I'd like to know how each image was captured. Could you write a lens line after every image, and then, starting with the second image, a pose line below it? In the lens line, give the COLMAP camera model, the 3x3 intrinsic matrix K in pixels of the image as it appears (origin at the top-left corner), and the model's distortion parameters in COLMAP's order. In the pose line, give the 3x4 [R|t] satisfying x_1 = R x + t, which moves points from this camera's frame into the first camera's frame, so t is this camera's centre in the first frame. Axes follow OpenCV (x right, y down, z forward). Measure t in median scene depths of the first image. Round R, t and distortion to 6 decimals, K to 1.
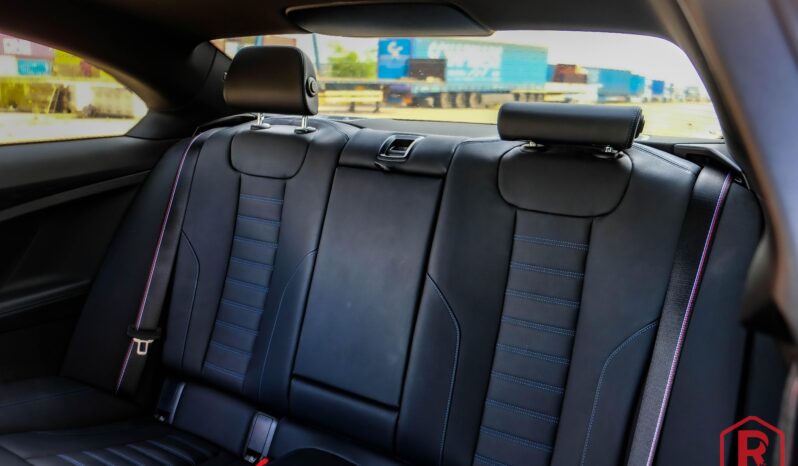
lens RADIAL K [[567.9, 0, 399.0], [0, 567.9, 233.0], [0, 0, 1]] dist [-0.008657, -0.004483]
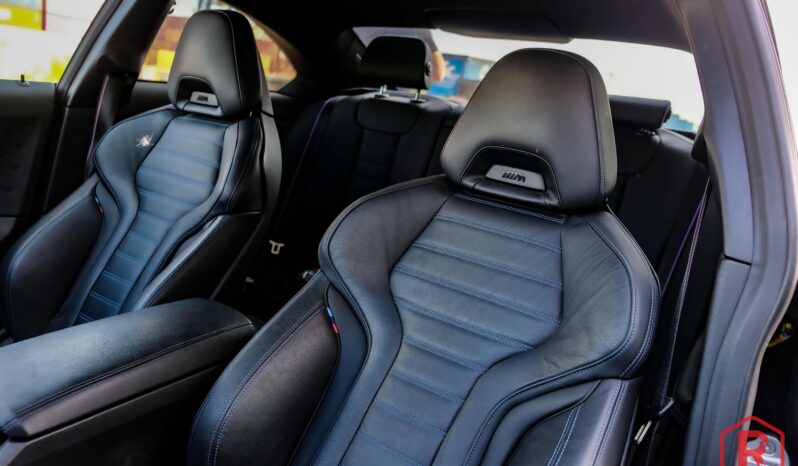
lens RADIAL K [[613.5, 0, 399.0], [0, 613.5, 233.0], [0, 0, 1]] dist [-0.030027, 0.027723]
pose [[0.992290, 0.119187, -0.033994, -0.124390], [-0.120895, 0.991216, -0.053621, 0.207226], [0.027305, 0.057317, 0.997983, -0.413599]]
